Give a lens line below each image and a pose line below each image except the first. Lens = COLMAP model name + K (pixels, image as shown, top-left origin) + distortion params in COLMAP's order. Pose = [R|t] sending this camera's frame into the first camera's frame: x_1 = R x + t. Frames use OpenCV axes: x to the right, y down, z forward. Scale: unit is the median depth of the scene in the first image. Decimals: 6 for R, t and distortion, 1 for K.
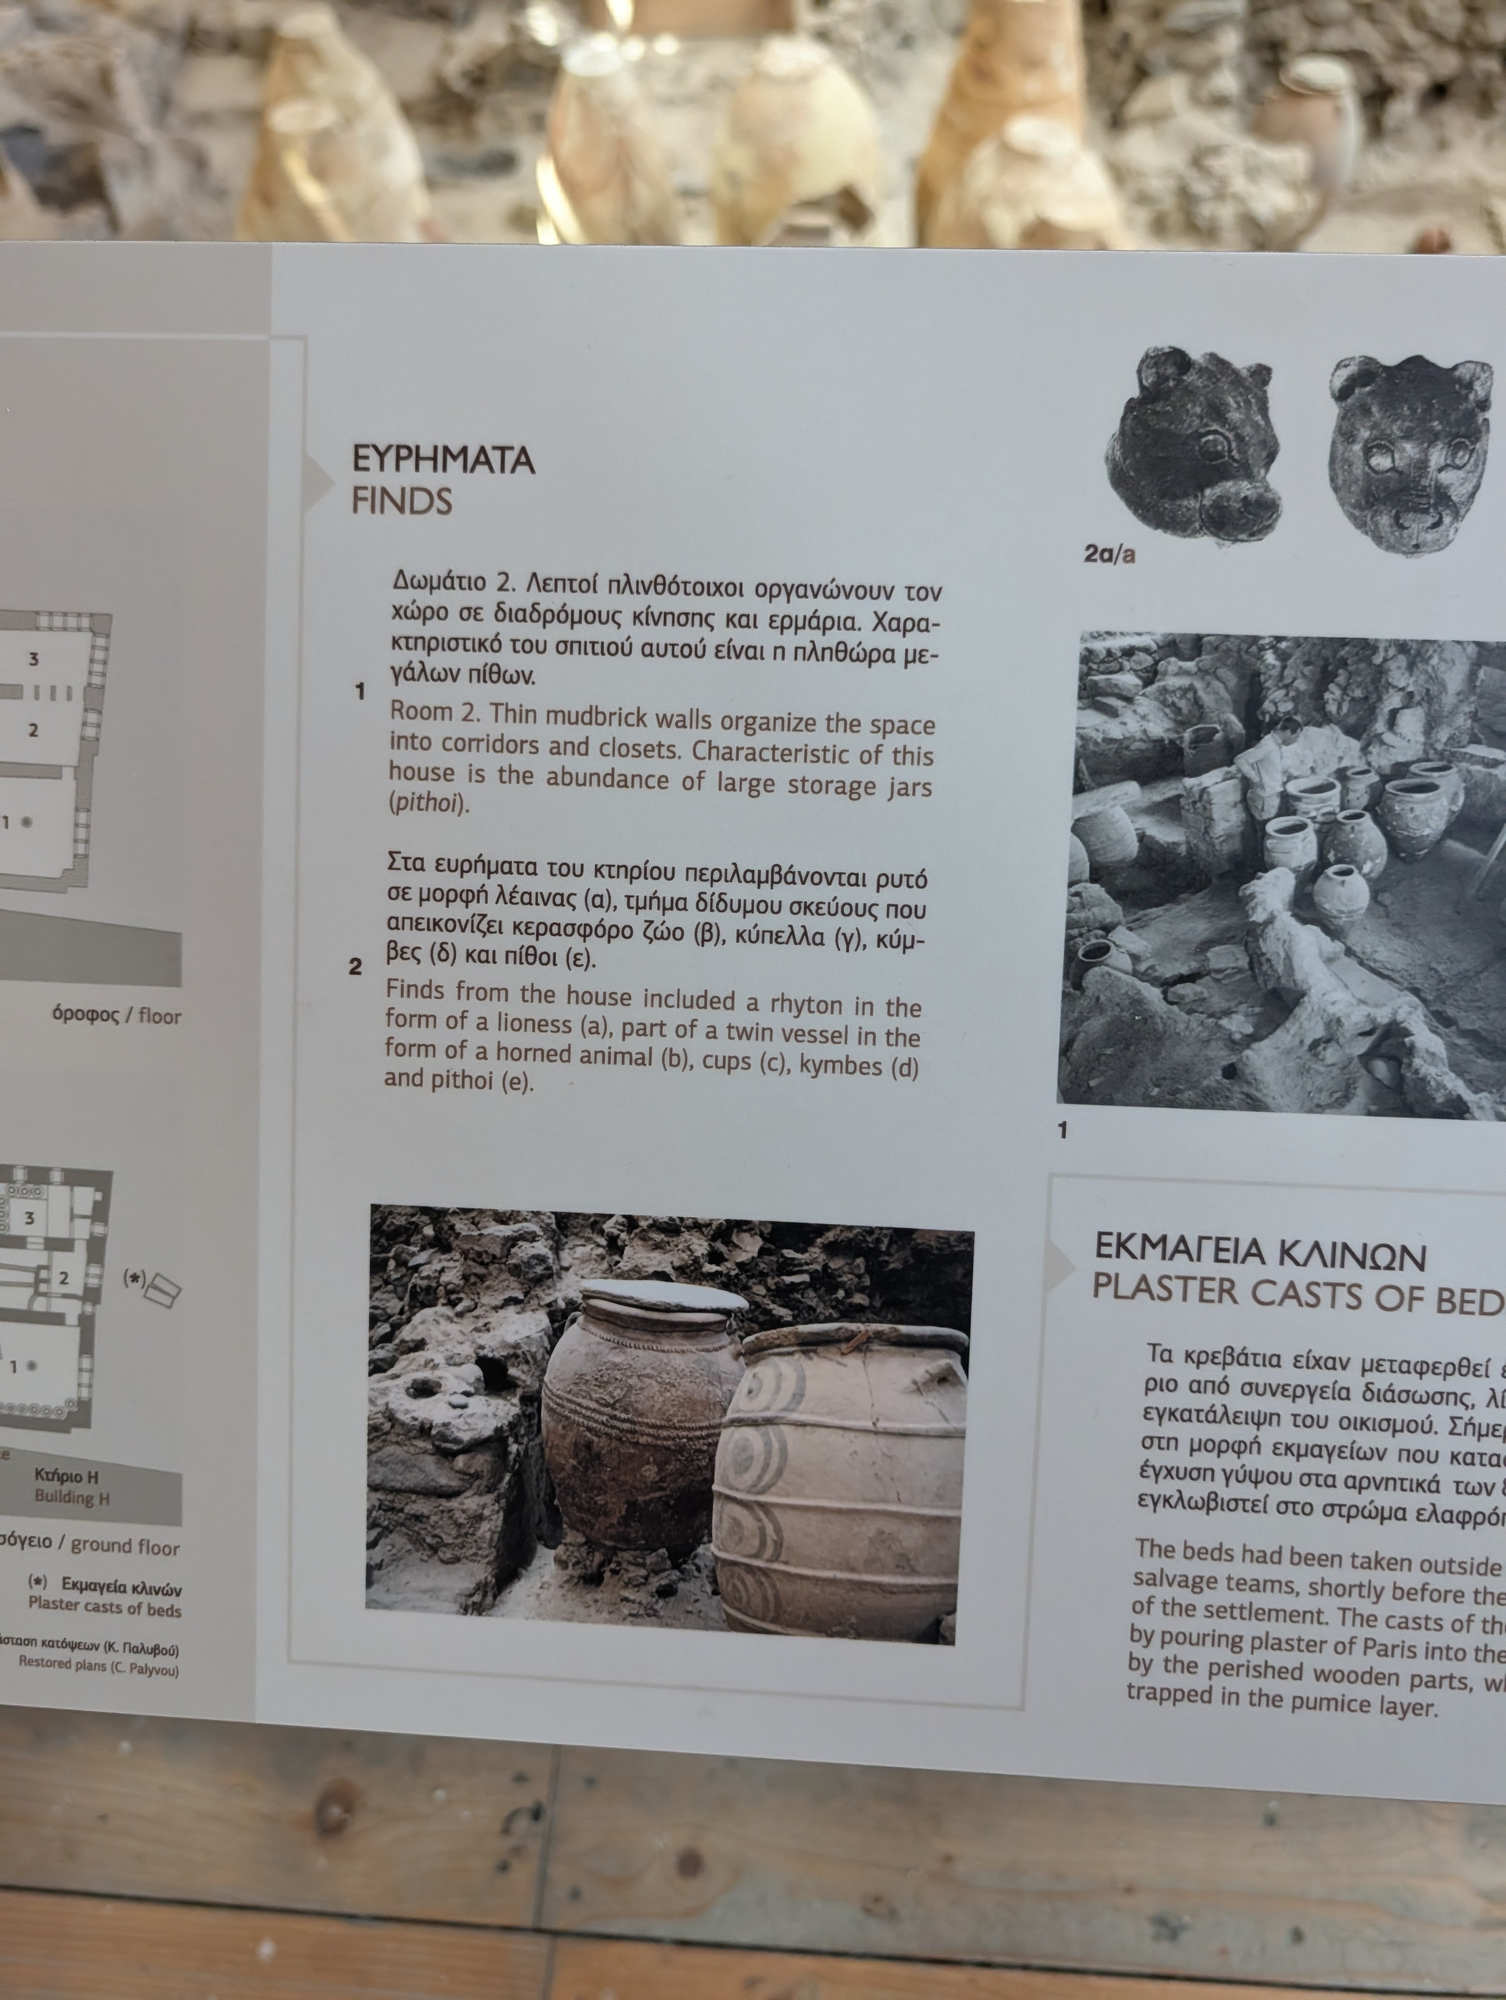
lens RADIAL K [[1470.0, 0, 735.0], [0, 1470.0, 1014.0], [0, 0, 1]] dist [0.014868, -0.024400]
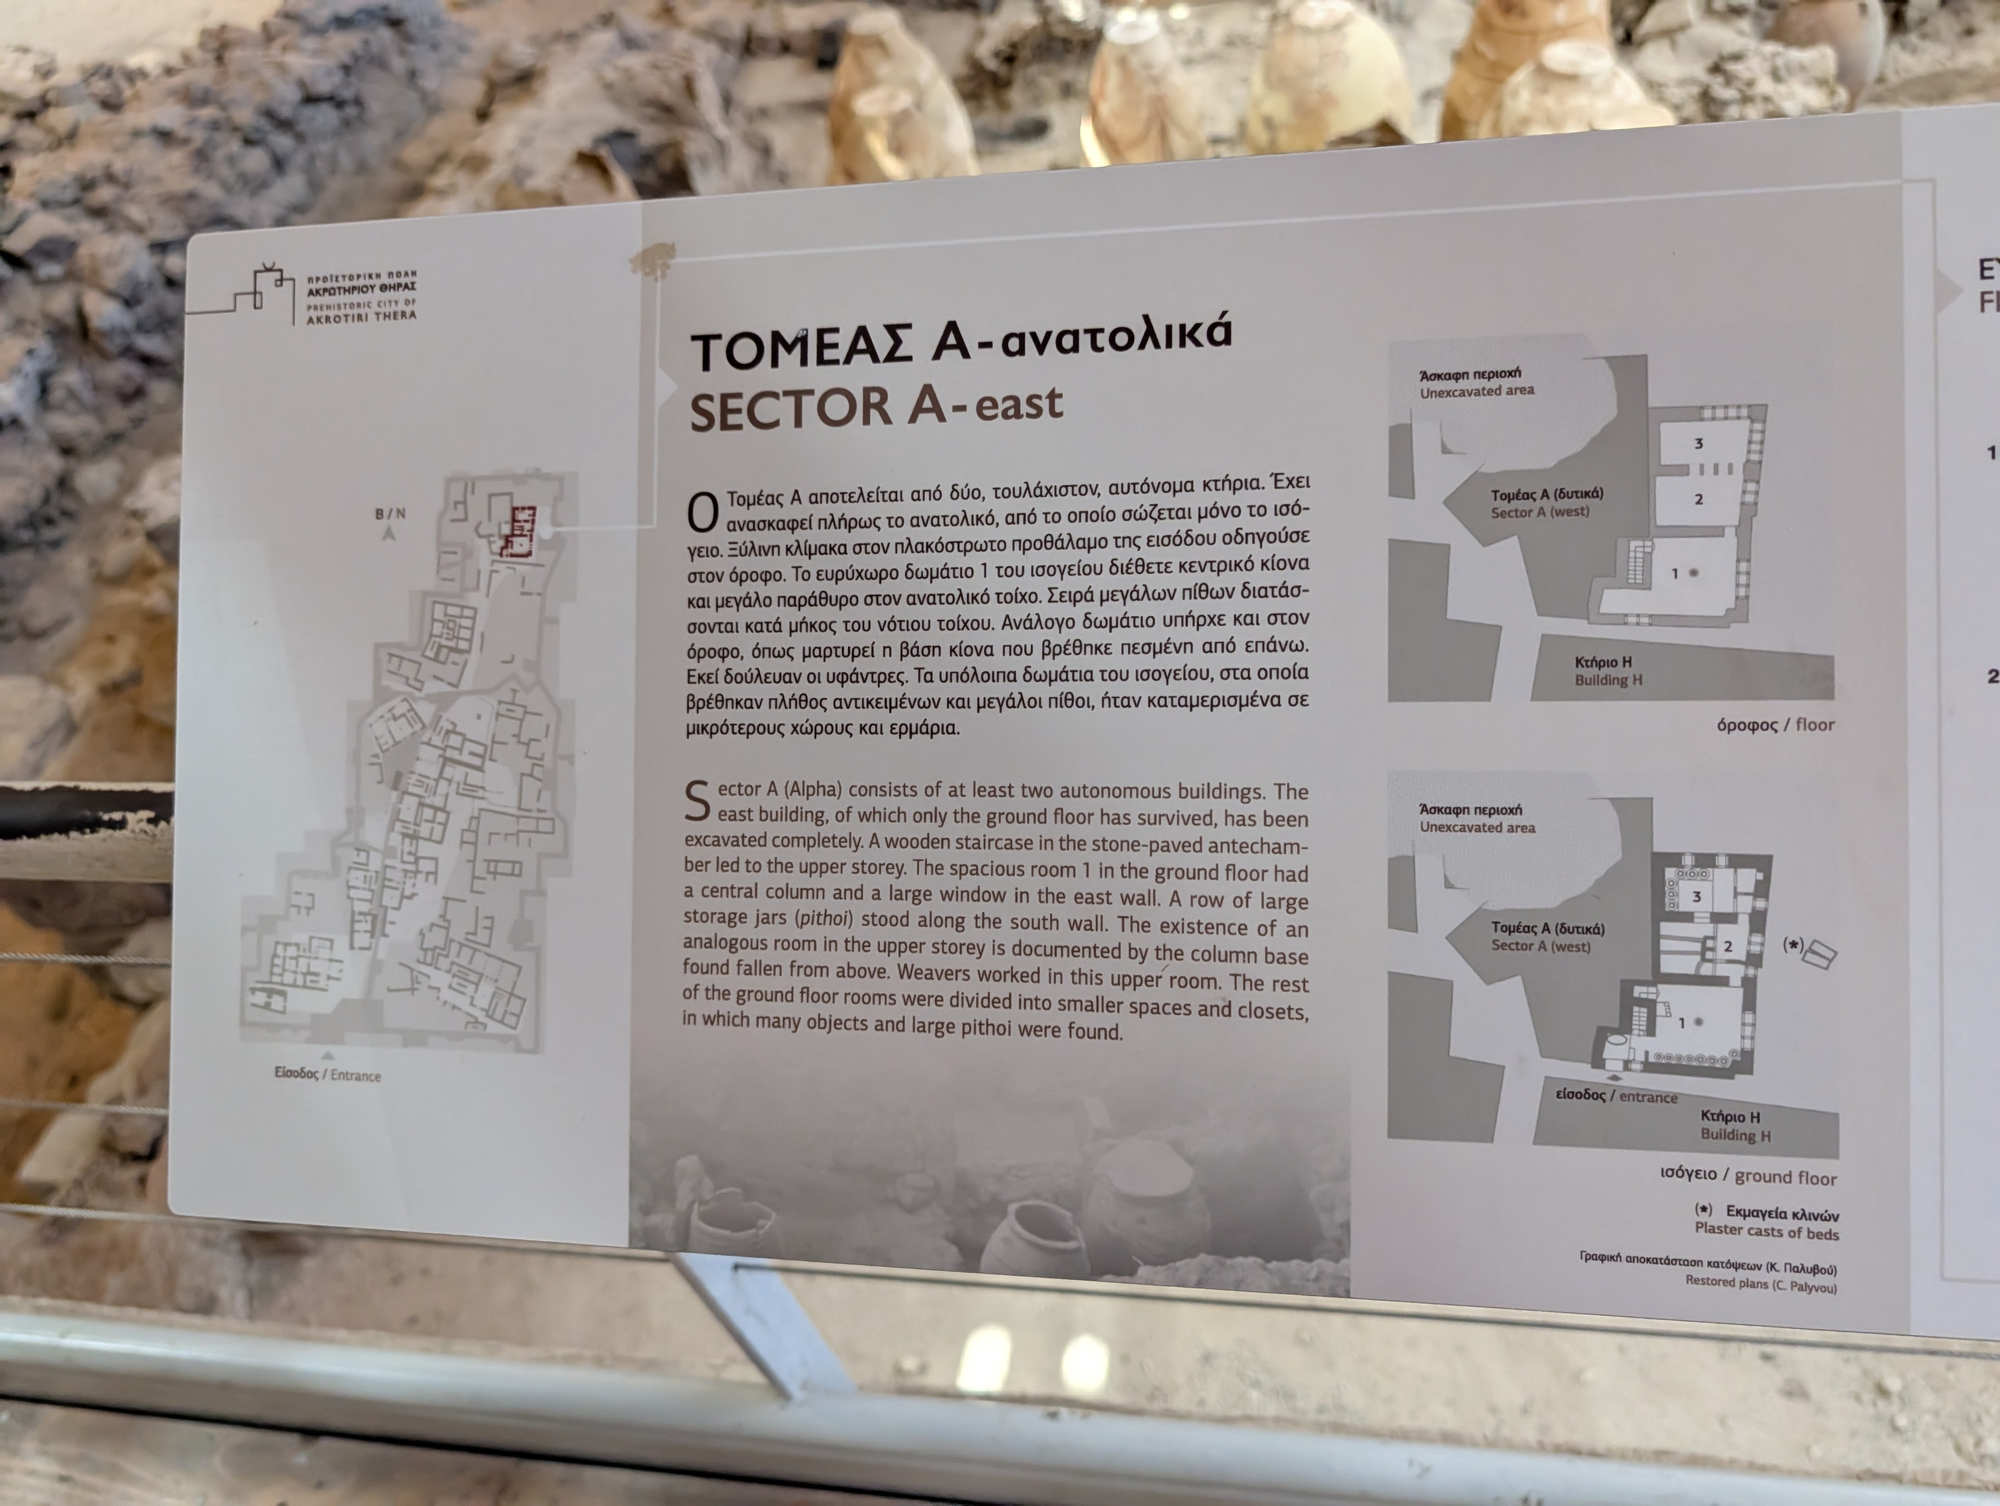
lens RADIAL K [[1470.0, 0, 1016.1], [0, 1470.0, 783.7], [0, 0, 1]] dist [0.014868, -0.024400]
pose [[0.990594, -0.025216, -0.134488, -0.168391], [0.011359, 0.994635, -0.102825, 0.031956], [0.136359, 0.100330, 0.985566, -0.053917]]
